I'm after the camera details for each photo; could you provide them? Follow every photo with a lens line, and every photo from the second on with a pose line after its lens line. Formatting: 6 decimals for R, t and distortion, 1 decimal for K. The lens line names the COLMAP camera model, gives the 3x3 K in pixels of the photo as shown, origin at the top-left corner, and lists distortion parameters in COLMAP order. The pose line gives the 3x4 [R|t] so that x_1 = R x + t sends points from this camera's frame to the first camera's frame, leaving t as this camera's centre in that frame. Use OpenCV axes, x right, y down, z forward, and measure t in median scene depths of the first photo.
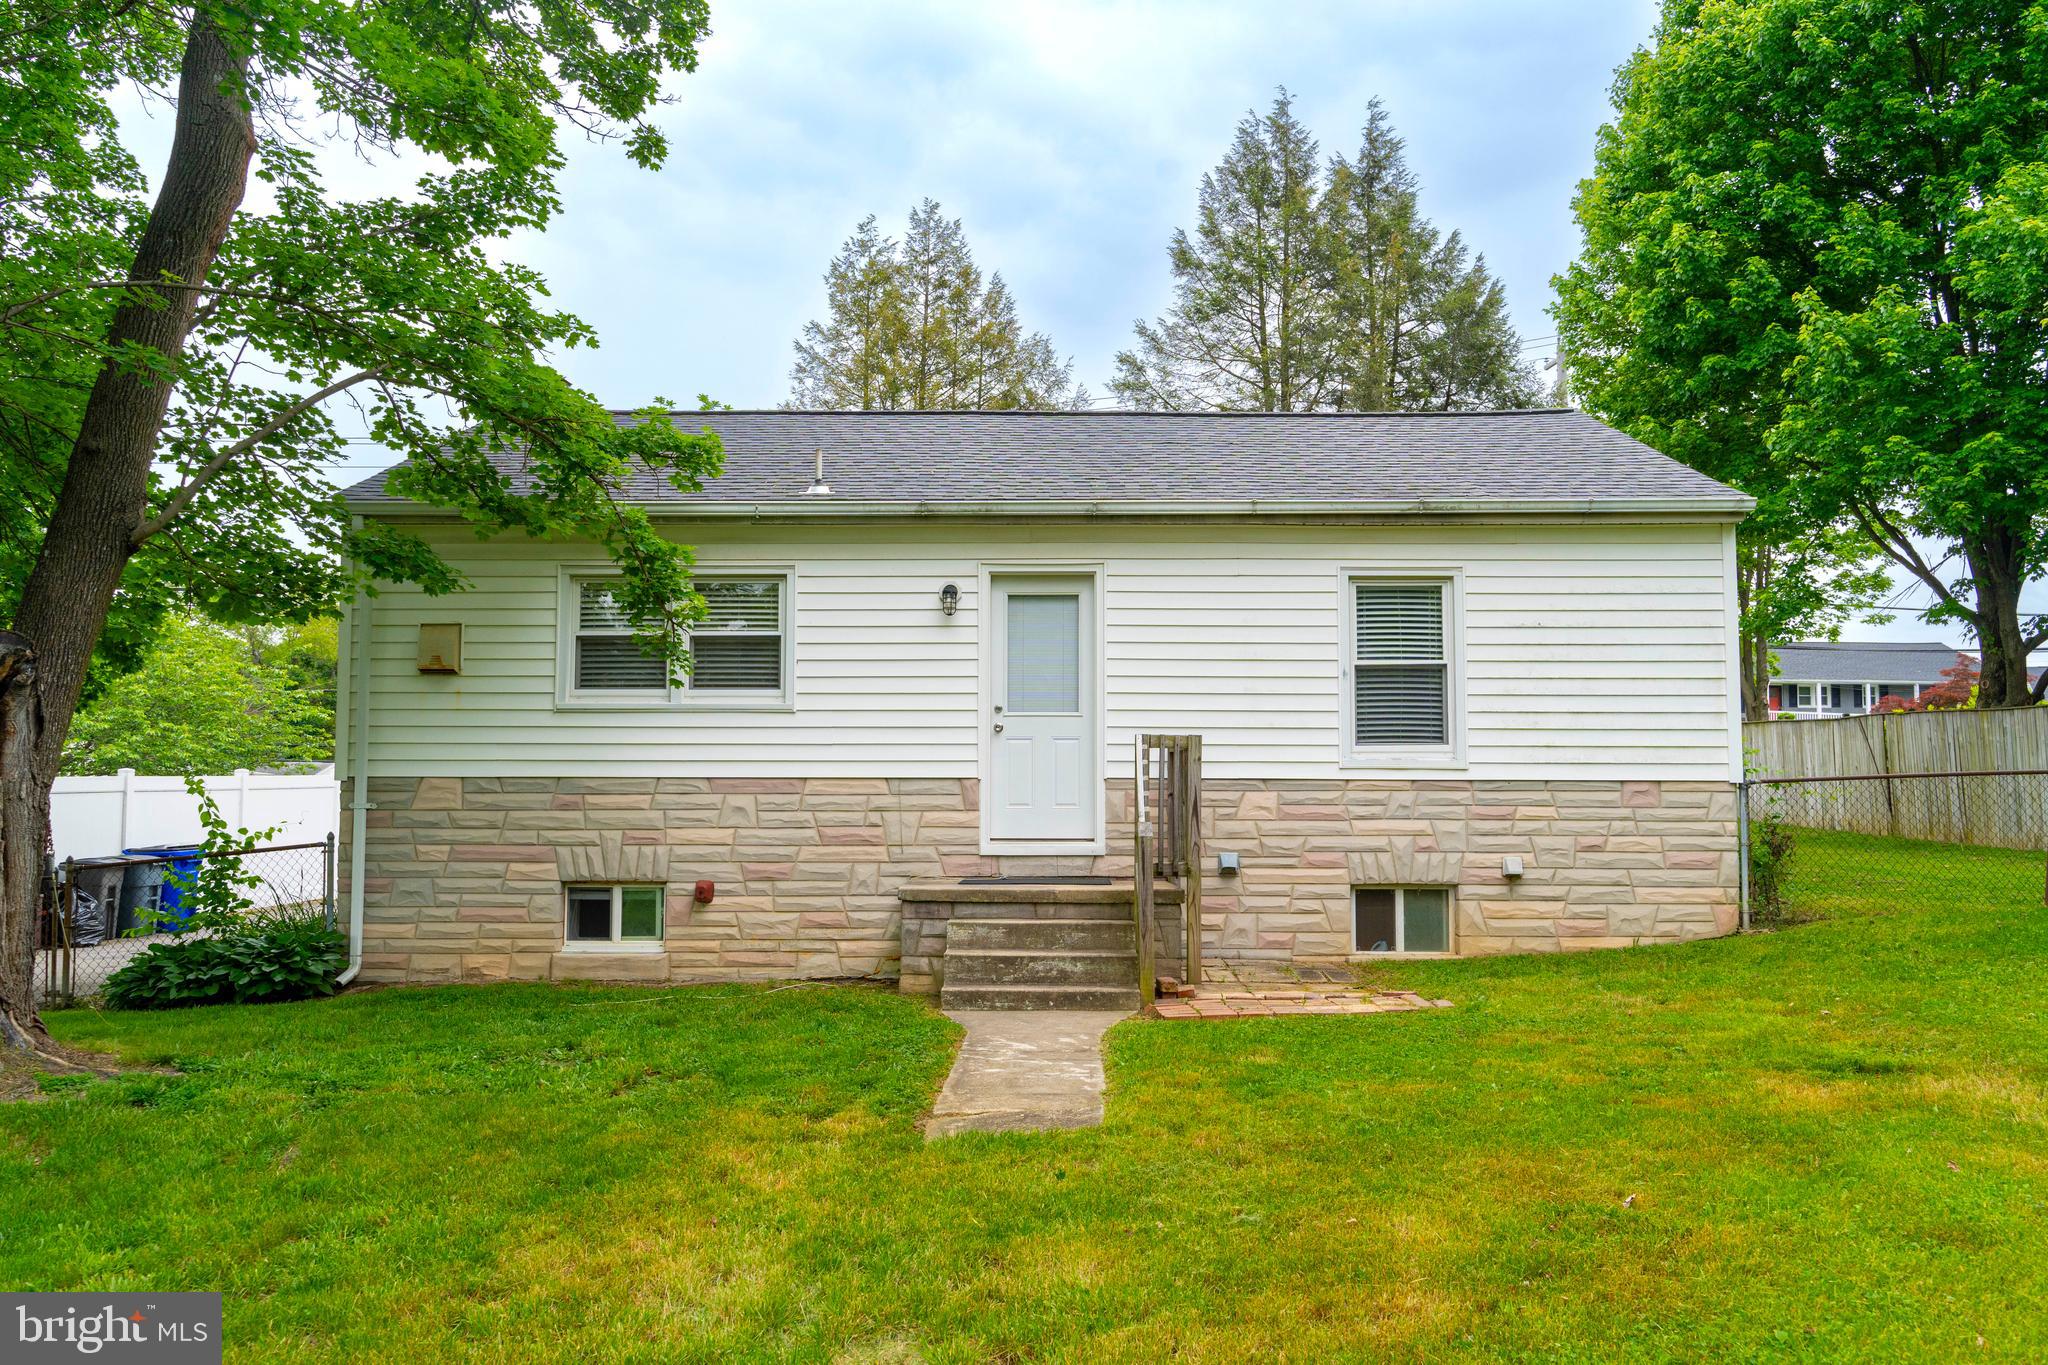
lens RADIAL K [[1640.1, 0, 1039.4], [0, 1640.1, 677.1], [0, 0, 1]] dist [0.007033, -0.000747]
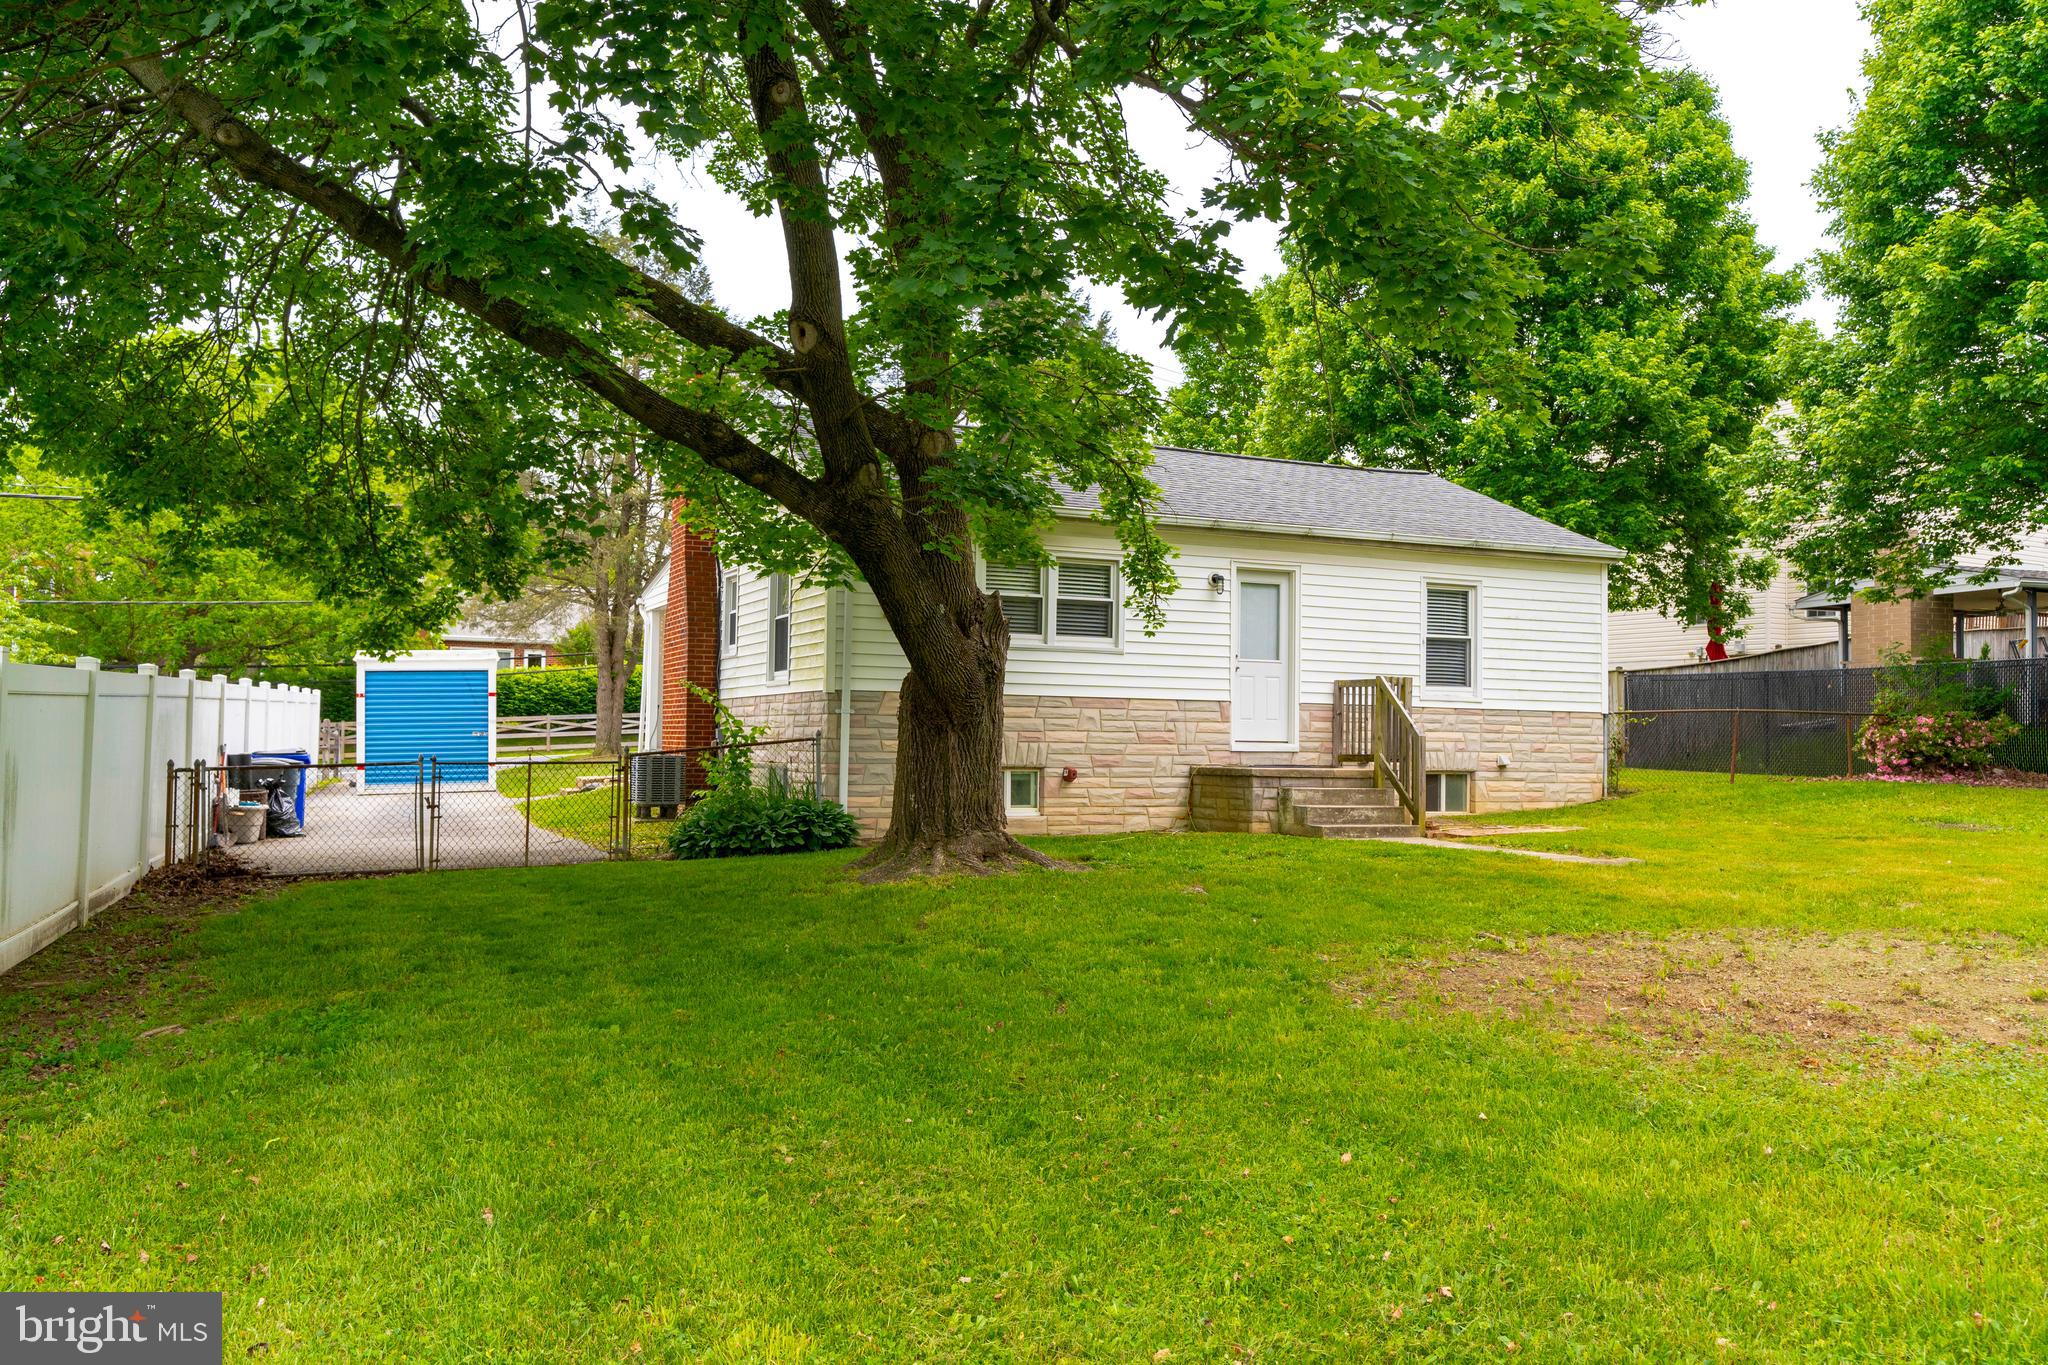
lens RADIAL K [[1640.1, 0, 1017.2], [0, 1640.1, 668.9], [0, 0, 1]] dist [0.007033, -0.000747]
pose [[0.903029, 0.030674, 0.428483, -0.878027], [-0.043651, 0.998837, 0.020490, 0.008418], [-0.427356, -0.037207, 0.903318, -0.304258]]
